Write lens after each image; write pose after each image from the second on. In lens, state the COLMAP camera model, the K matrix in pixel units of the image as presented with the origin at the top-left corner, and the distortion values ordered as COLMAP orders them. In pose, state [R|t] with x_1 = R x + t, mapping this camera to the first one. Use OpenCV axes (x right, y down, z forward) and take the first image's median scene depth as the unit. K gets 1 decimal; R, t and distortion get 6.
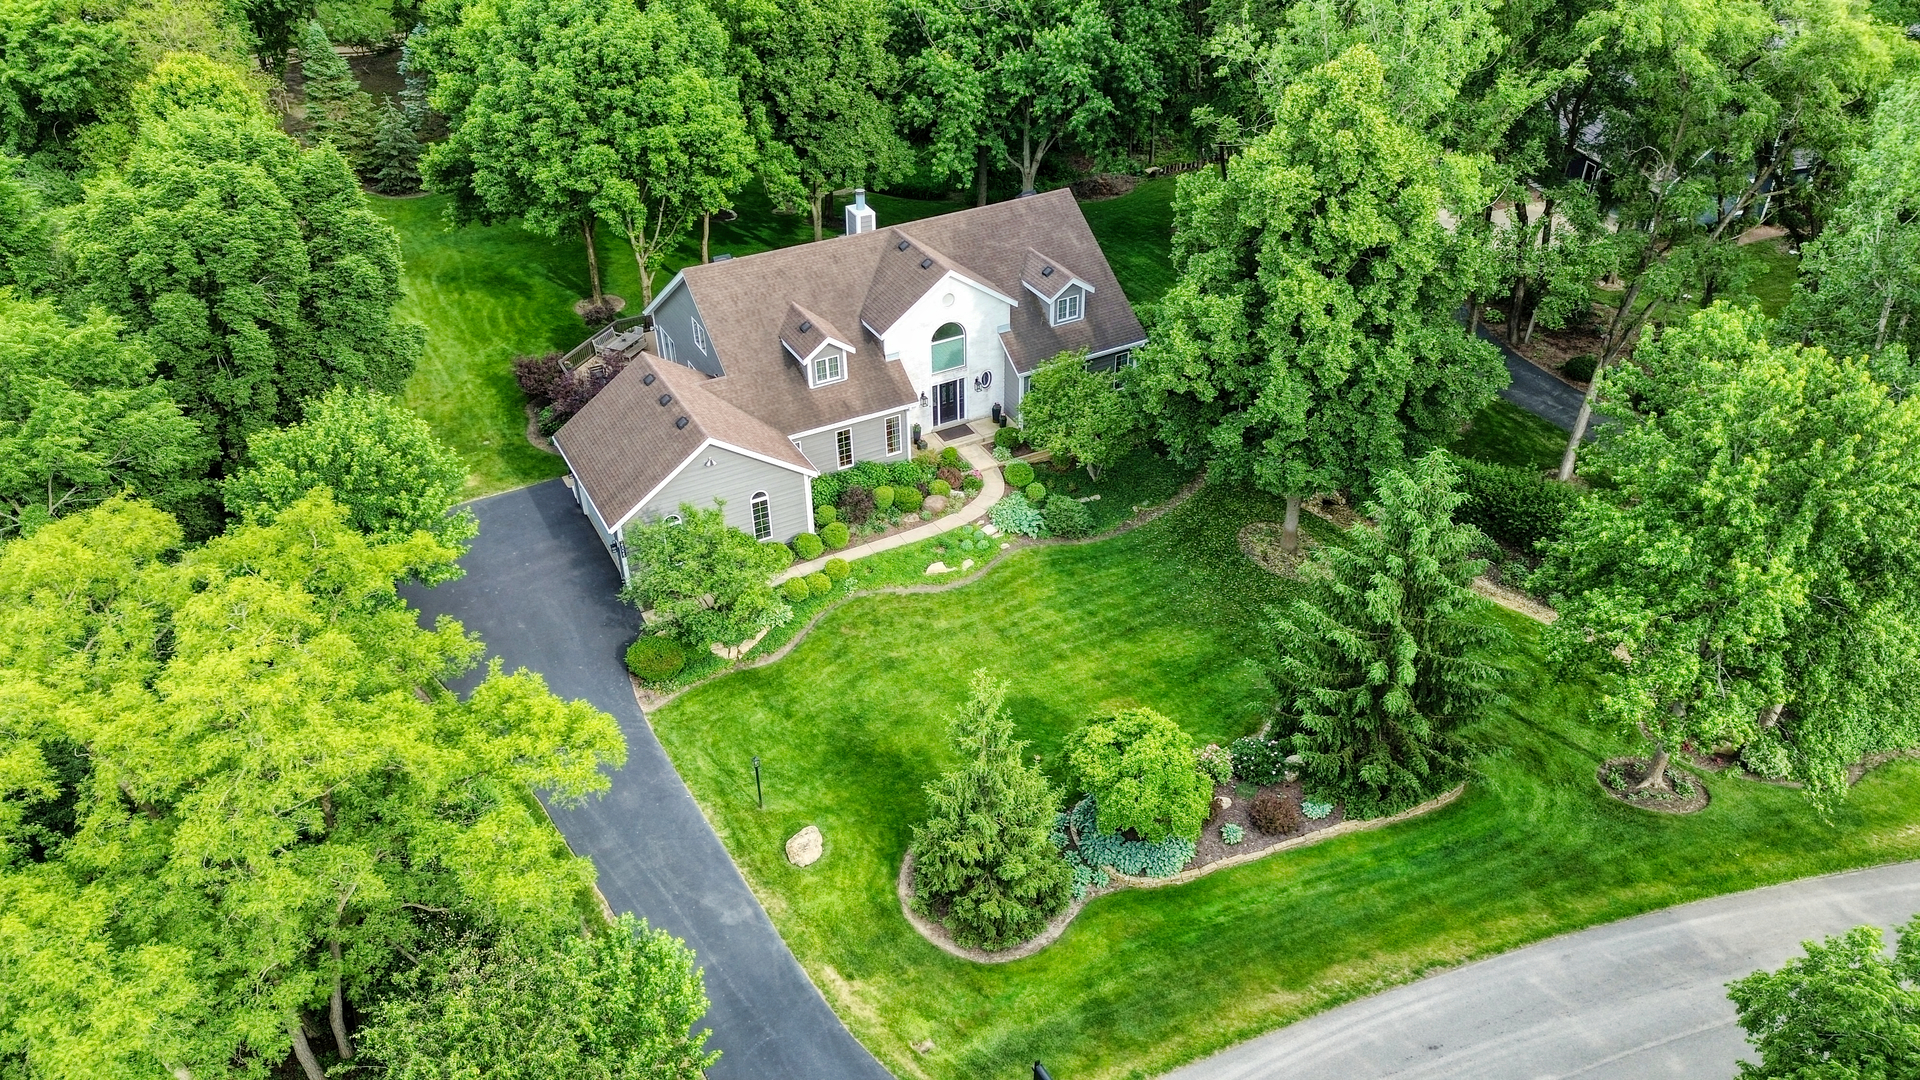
lens RADIAL K [[1351.6, 0, 995.1], [0, 1351.6, 539.8], [0, 0, 1]] dist [0.073446, -0.012600]
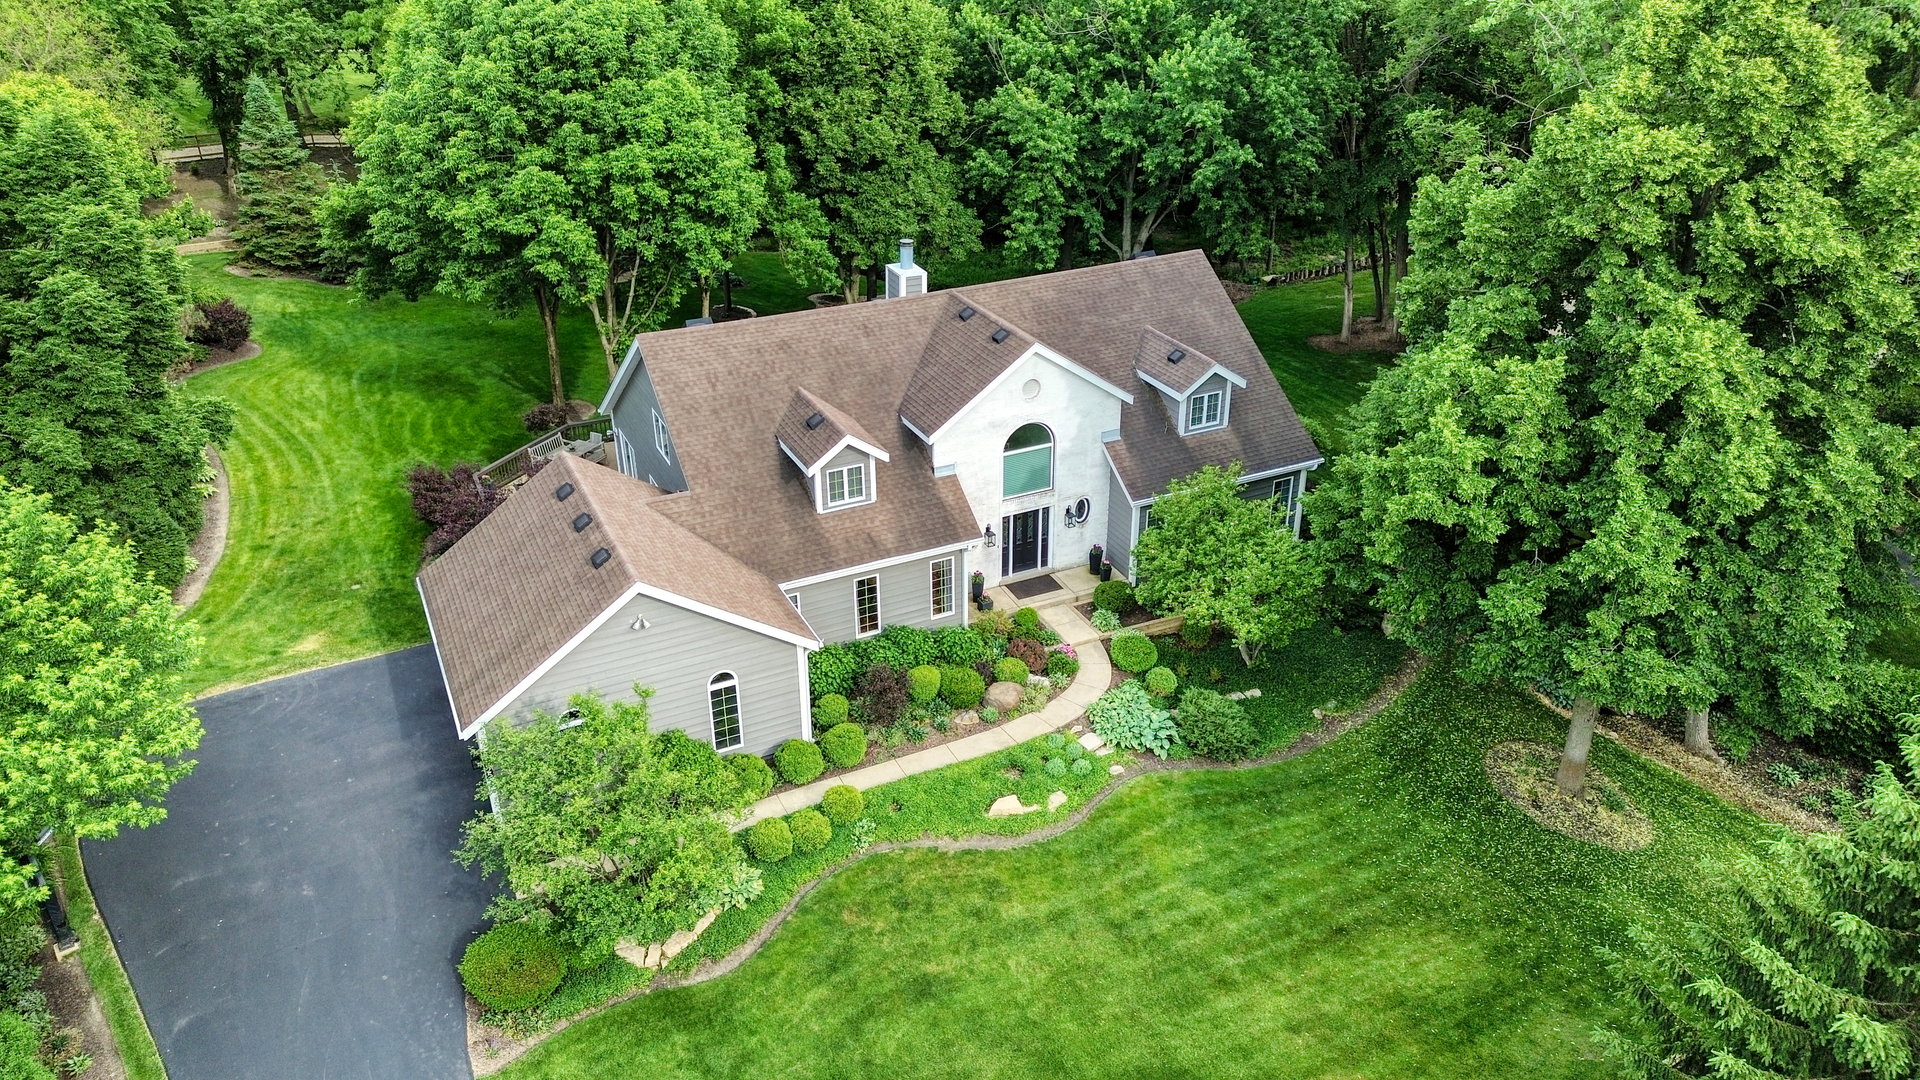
lens RADIAL K [[1351.6, 0, 964.4], [0, 1351.6, 539.4], [0, 0, 1]] dist [0.073446, -0.012600]
pose [[0.998062, 0.023940, -0.057433, -0.027878], [-0.030753, 0.992195, -0.120843, -0.022253], [0.054091, 0.122375, 0.991009, 0.353930]]
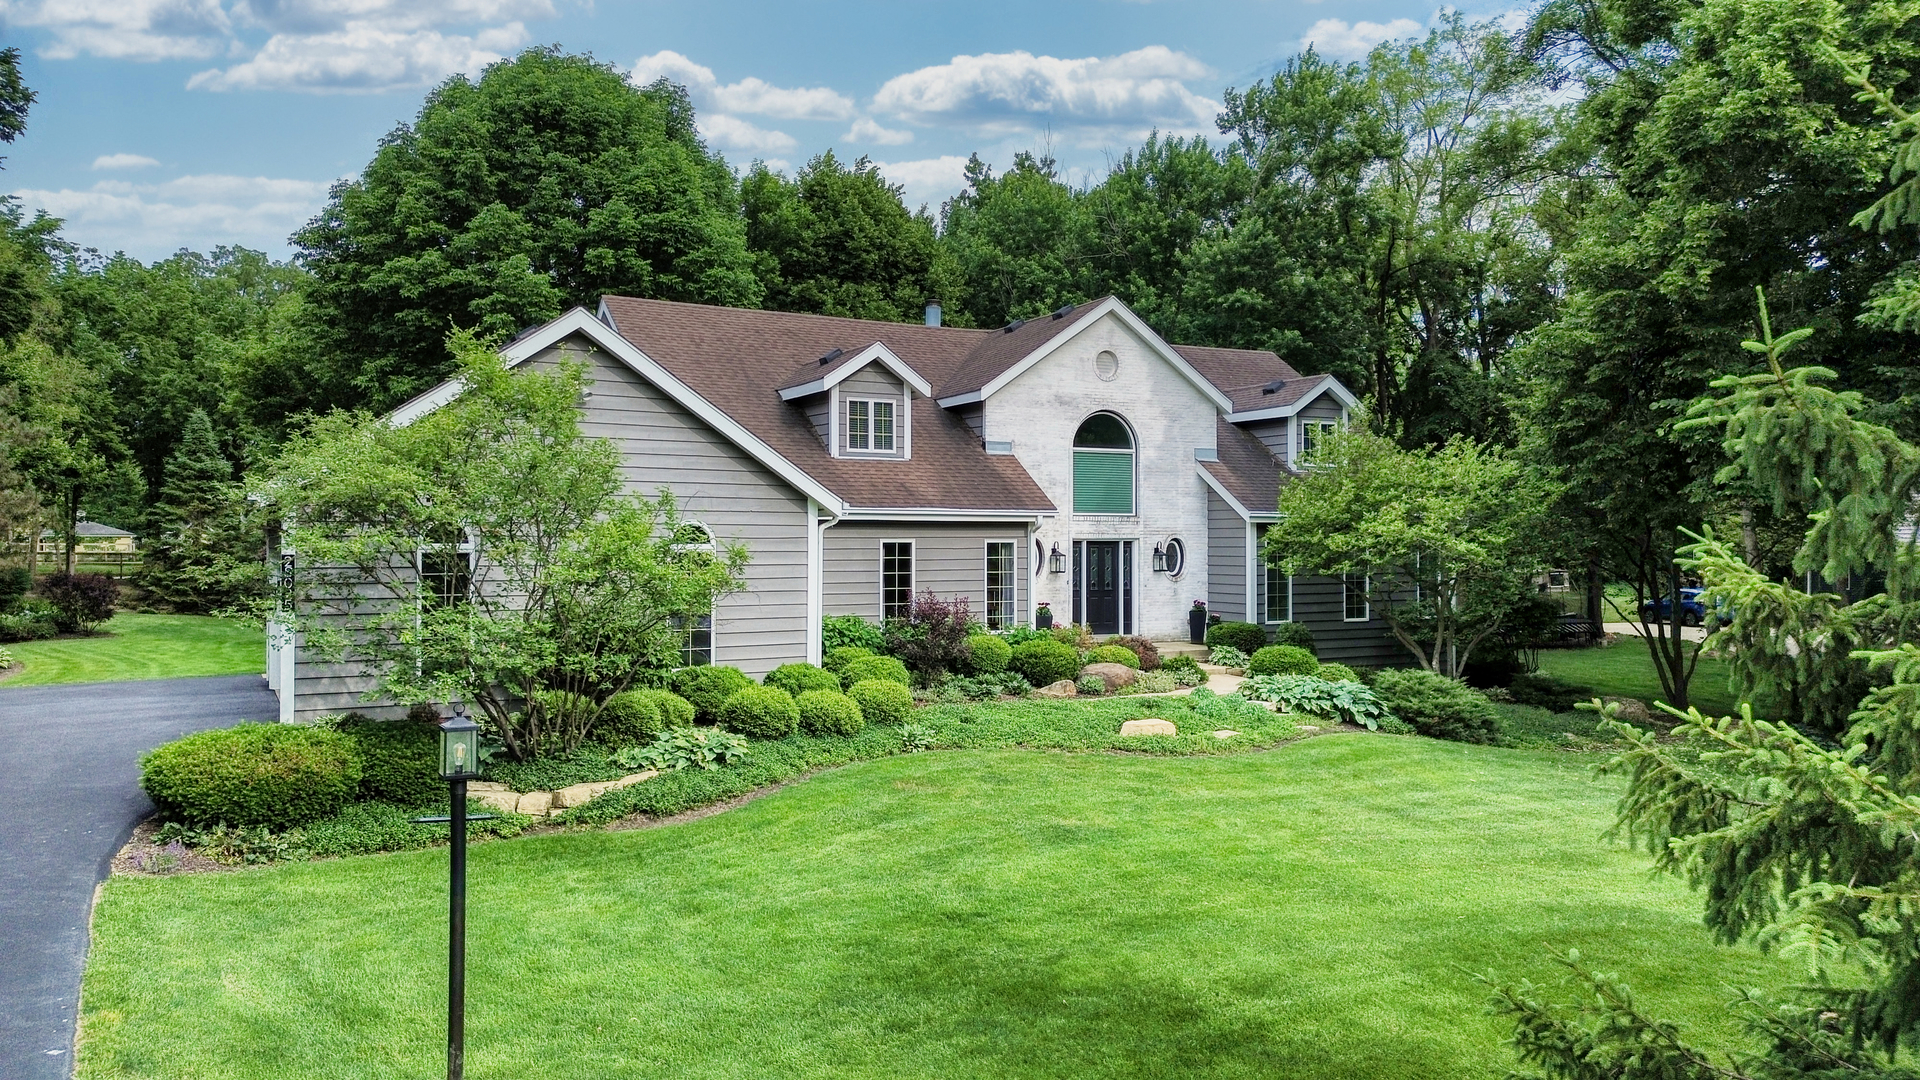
lens RADIAL K [[1351.6, 0, 962.9], [0, 1351.6, 543.0], [0, 0, 1]] dist [0.073446, -0.012600]
pose [[0.999781, 0.001920, -0.020838, -0.079795], [-0.013474, 0.820978, -0.570800, 0.177828], [0.016012, 0.570956, 0.820824, 0.622324]]
